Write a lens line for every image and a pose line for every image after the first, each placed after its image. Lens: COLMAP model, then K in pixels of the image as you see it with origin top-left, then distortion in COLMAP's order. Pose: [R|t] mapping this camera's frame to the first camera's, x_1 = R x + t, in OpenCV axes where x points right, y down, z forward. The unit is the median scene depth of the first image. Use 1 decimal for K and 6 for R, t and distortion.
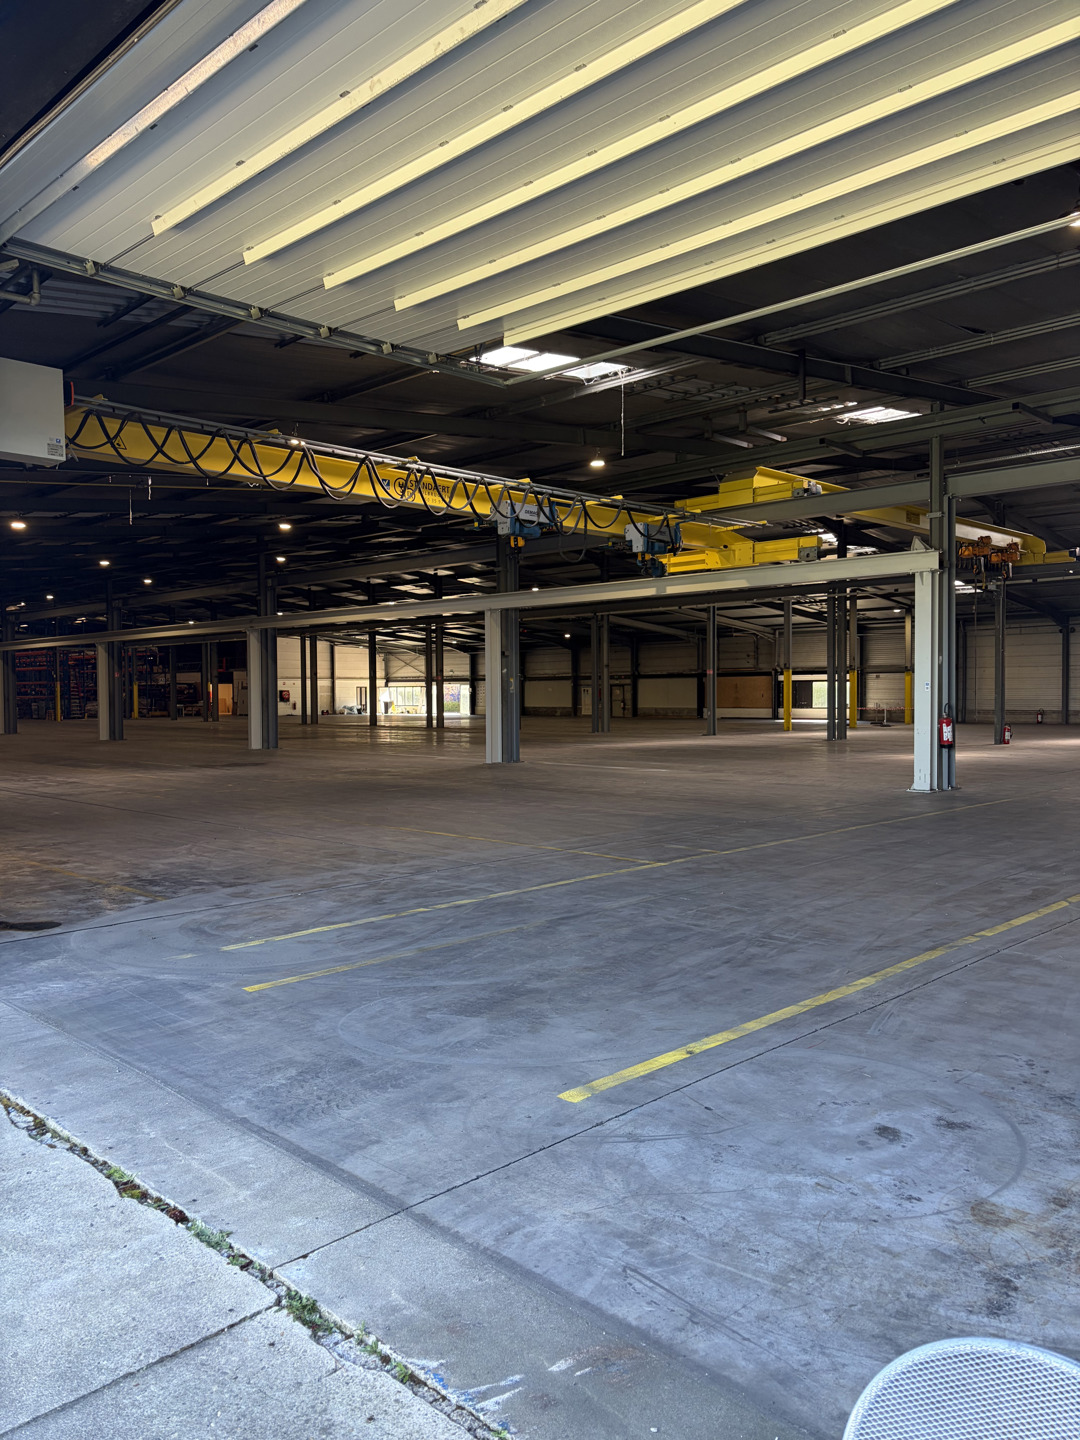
lens RADIAL K [[1091.3, 0, 542.4], [0, 1091.3, 727.7], [0, 0, 1]] dist [0.037068, -0.014458]
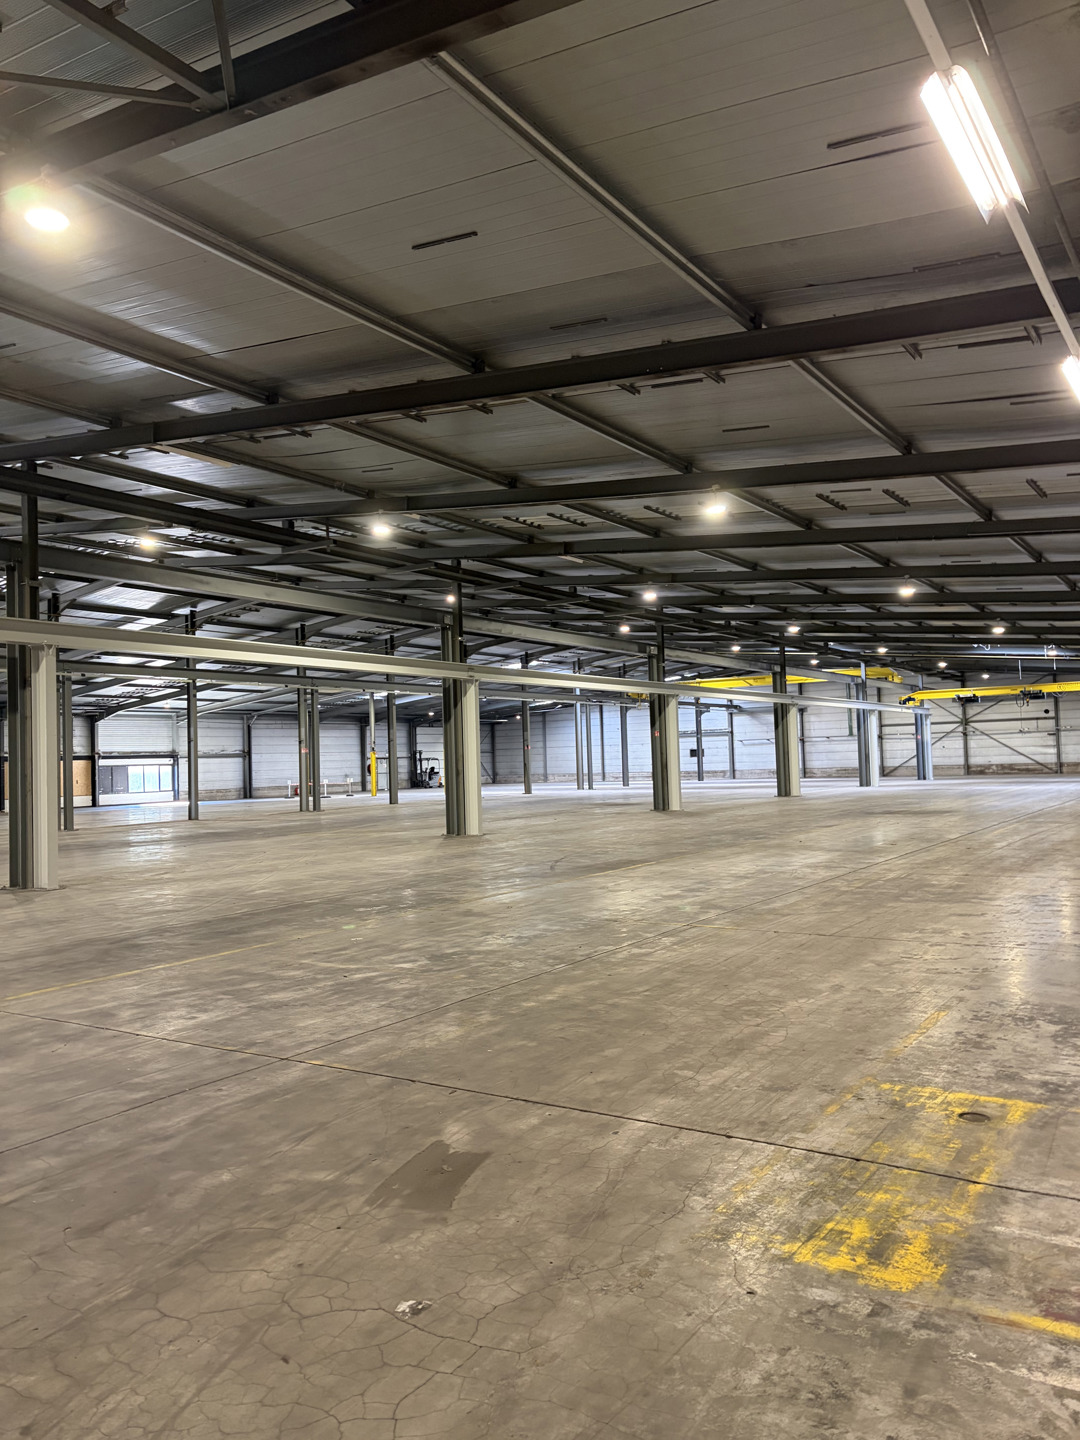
lens RADIAL K [[1091.3, 0, 540.0], [0, 1091.3, 719.4], [0, 0, 1]] dist [0.037068, -0.014458]
pose [[-0.193593, 0.049819, 0.979816, -1.754062], [0.063780, 0.997236, -0.038103, -0.048685], [-0.979007, 0.055116, -0.196235, 1.761171]]
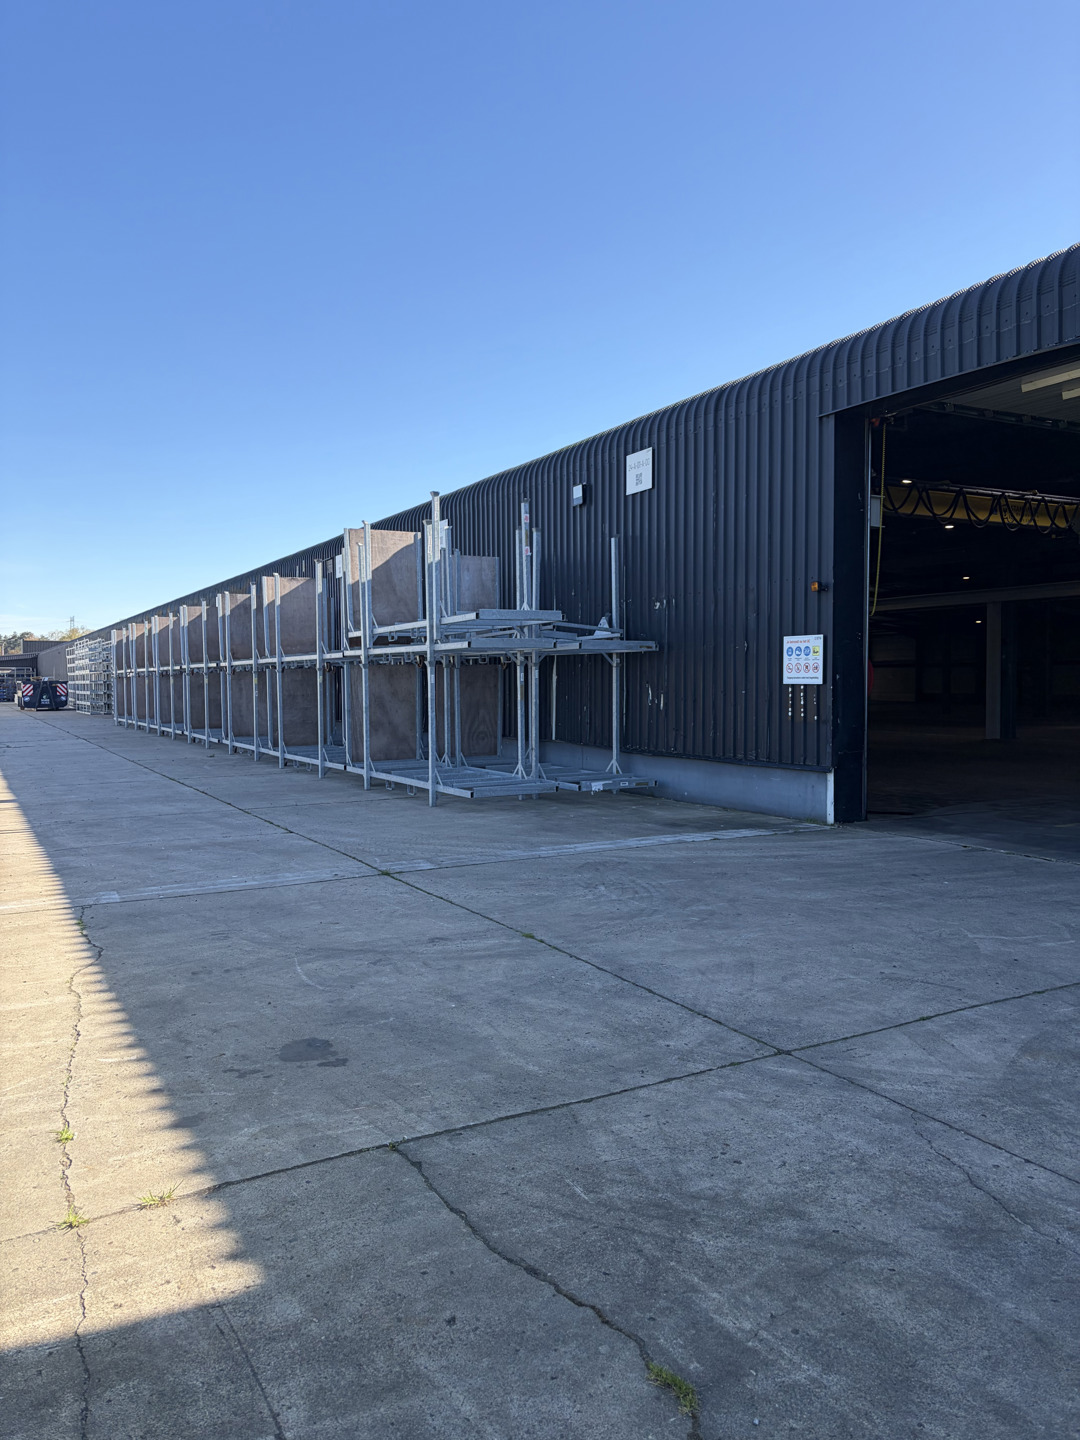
lens RADIAL K [[1091.3, 0, 535.9], [0, 1091.3, 712.2], [0, 0, 1]] dist [0.037068, -0.014458]
pose [[0.954754, 0.011558, -0.297171, -0.147848], [-0.012801, 0.999916, -0.002235, 0.012057], [0.297120, 0.005938, 0.954822, -0.207846]]
